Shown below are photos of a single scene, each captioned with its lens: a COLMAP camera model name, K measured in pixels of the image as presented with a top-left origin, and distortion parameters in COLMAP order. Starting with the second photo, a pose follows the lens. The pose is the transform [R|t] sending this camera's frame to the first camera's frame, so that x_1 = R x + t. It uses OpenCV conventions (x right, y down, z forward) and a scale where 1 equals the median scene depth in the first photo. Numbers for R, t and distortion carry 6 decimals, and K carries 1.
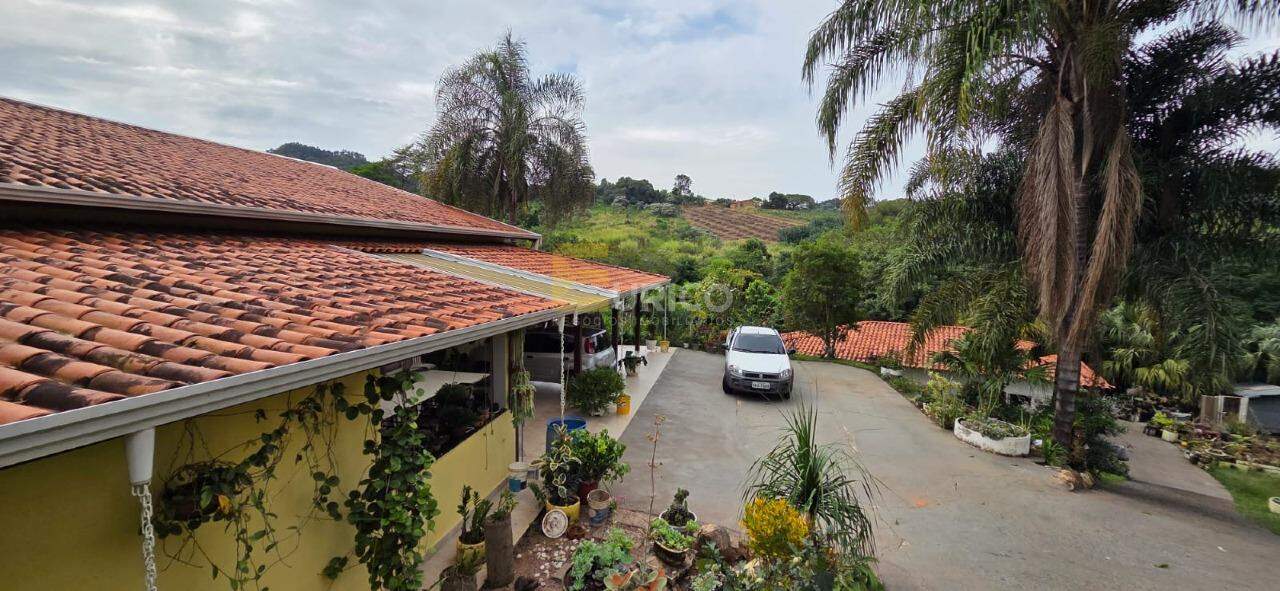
lens RADIAL K [[520.1, 0, 636.9], [0, 520.1, 293.3], [0, 0, 1]] dist [0.000531, -0.000121]
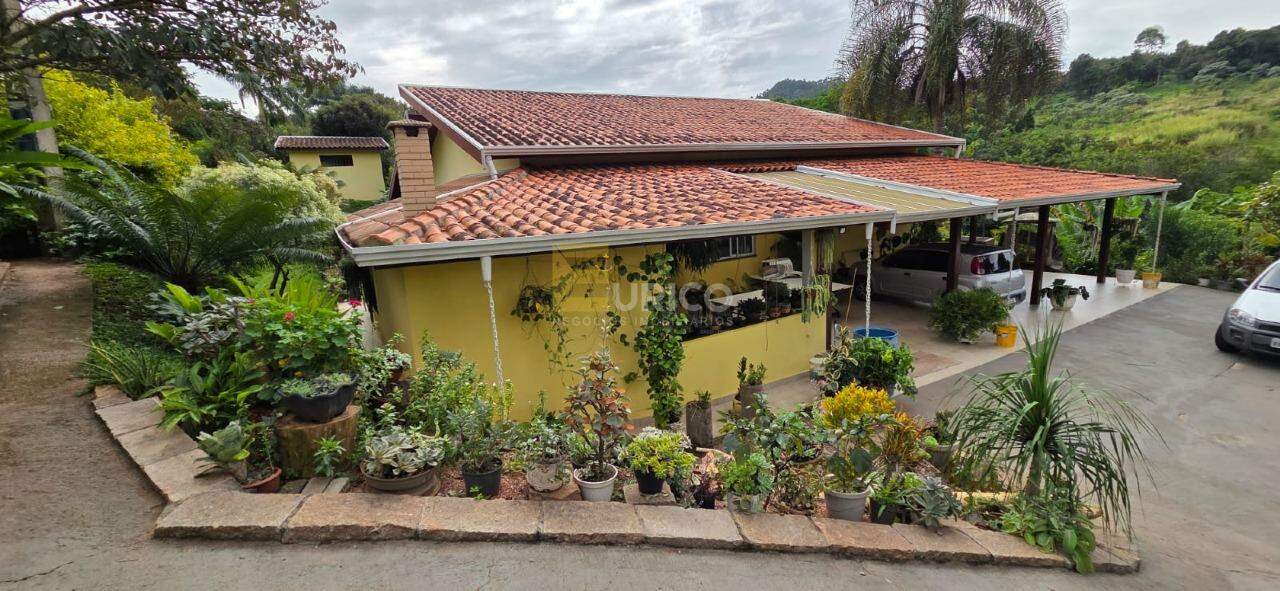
lens RADIAL K [[523.7, 0, 636.7], [0, 523.7, 293.4], [0, 0, 1]] dist [0.001831, 0.000154]
pose [[0.661030, 0.097936, -0.743941, 0.171063], [0.009378, 0.990290, 0.138699, 0.019462], [0.750301, -0.098661, 0.653693, 0.006853]]
